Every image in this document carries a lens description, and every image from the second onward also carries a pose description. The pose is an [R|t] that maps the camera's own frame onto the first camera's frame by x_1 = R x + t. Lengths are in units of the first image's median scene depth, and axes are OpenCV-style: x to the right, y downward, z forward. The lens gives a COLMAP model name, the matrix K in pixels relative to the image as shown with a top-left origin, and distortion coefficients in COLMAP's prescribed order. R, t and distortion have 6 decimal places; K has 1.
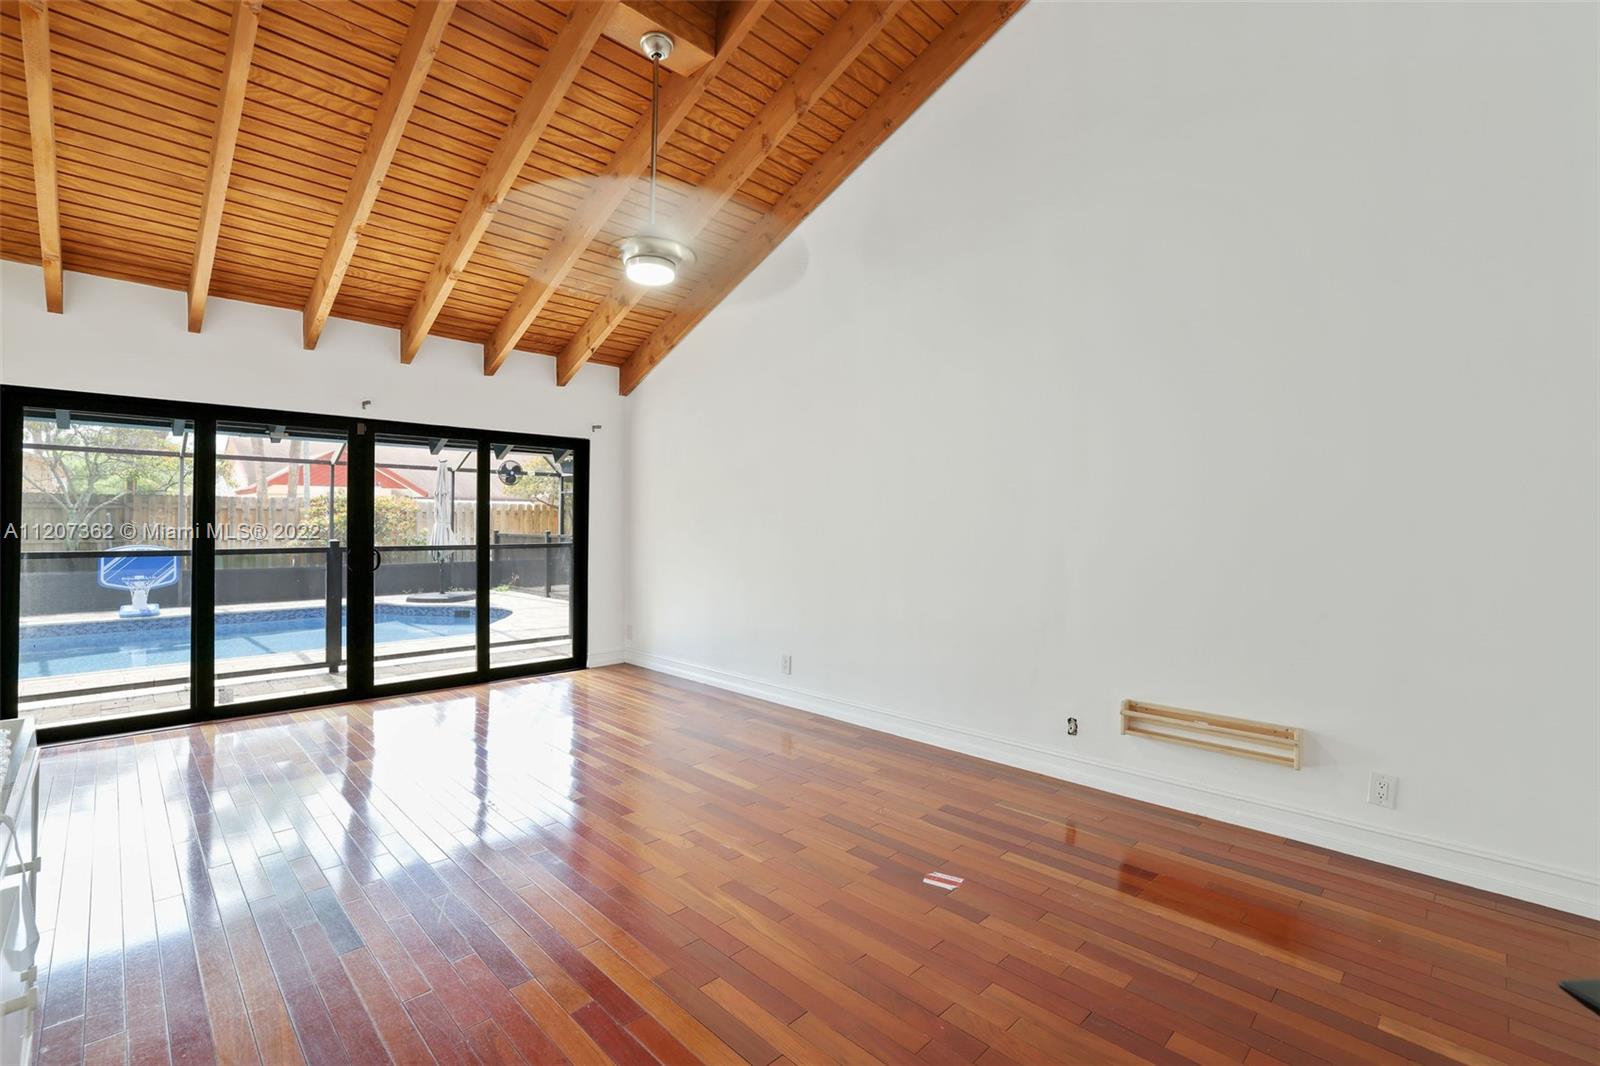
lens RADIAL K [[694.8, 0, 803.3], [0, 694.8, 526.5], [0, 0, 1]] dist [-0.039581, 0.009937]
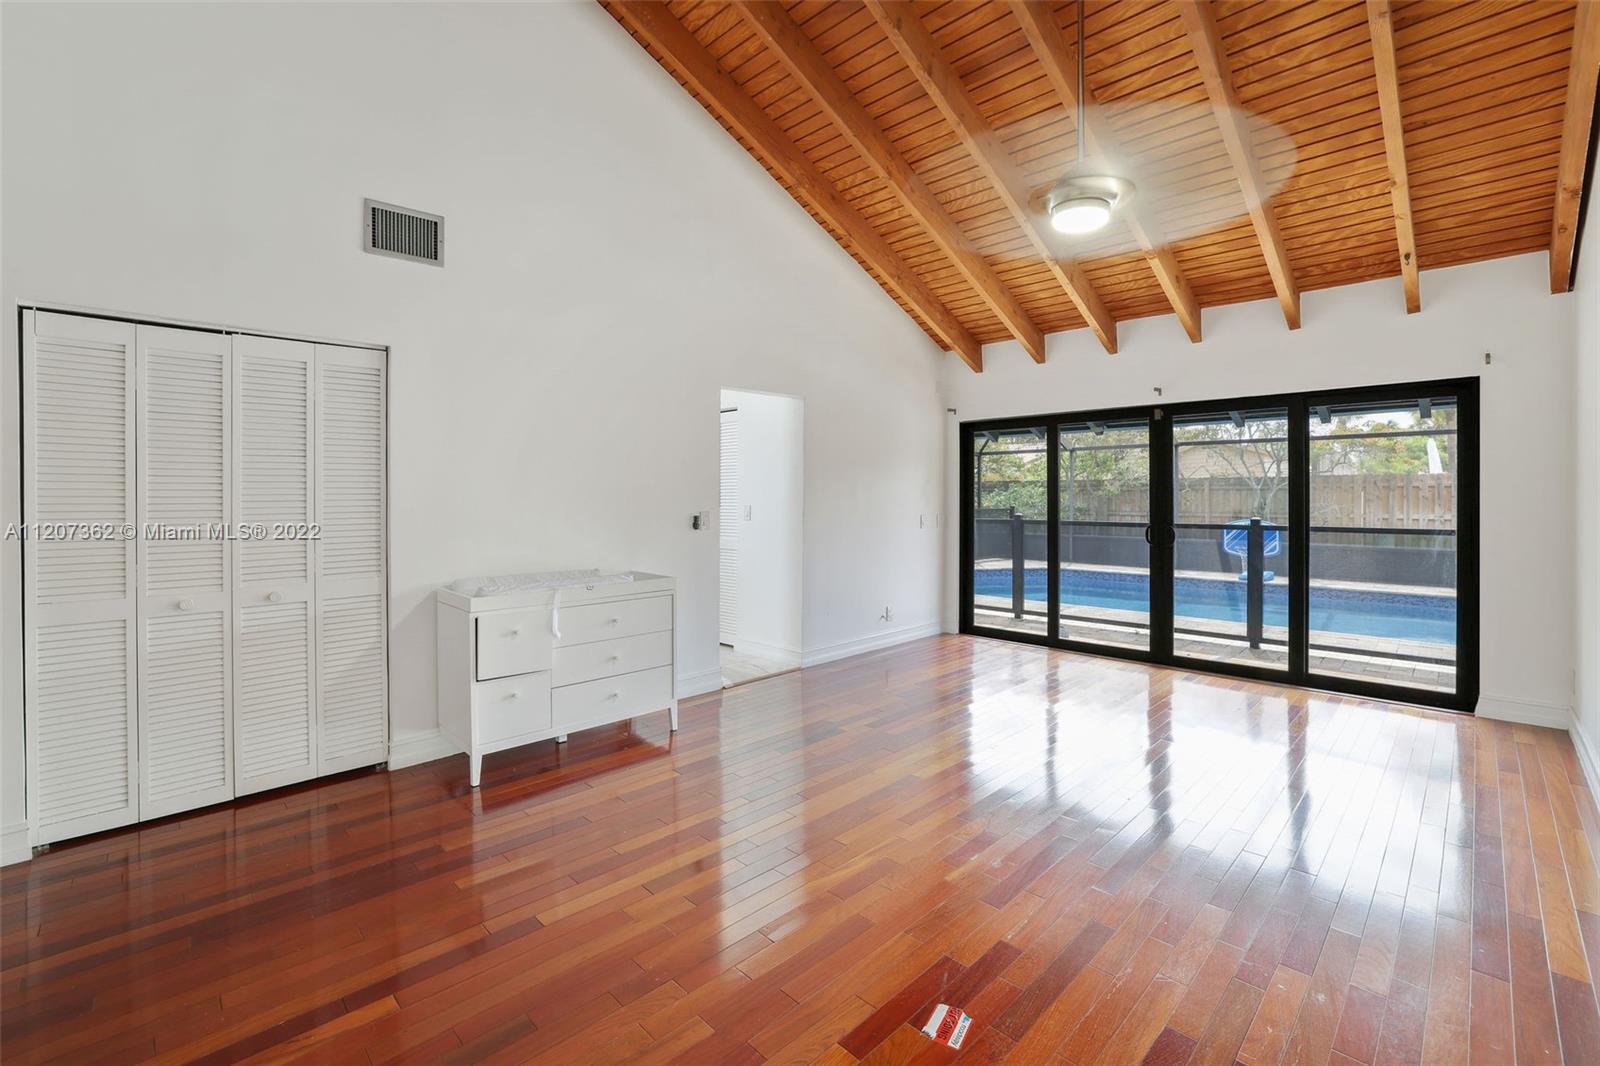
lens RADIAL K [[694.8, 0, 799.8], [0, 694.8, 508.9], [0, 0, 1]] dist [-0.039581, 0.009937]
pose [[0.000527, 0.009543, -0.999954, 0.344579], [-0.004537, 0.999944, 0.009540, -0.000550], [0.999990, 0.004532, 0.000570, 0.336640]]
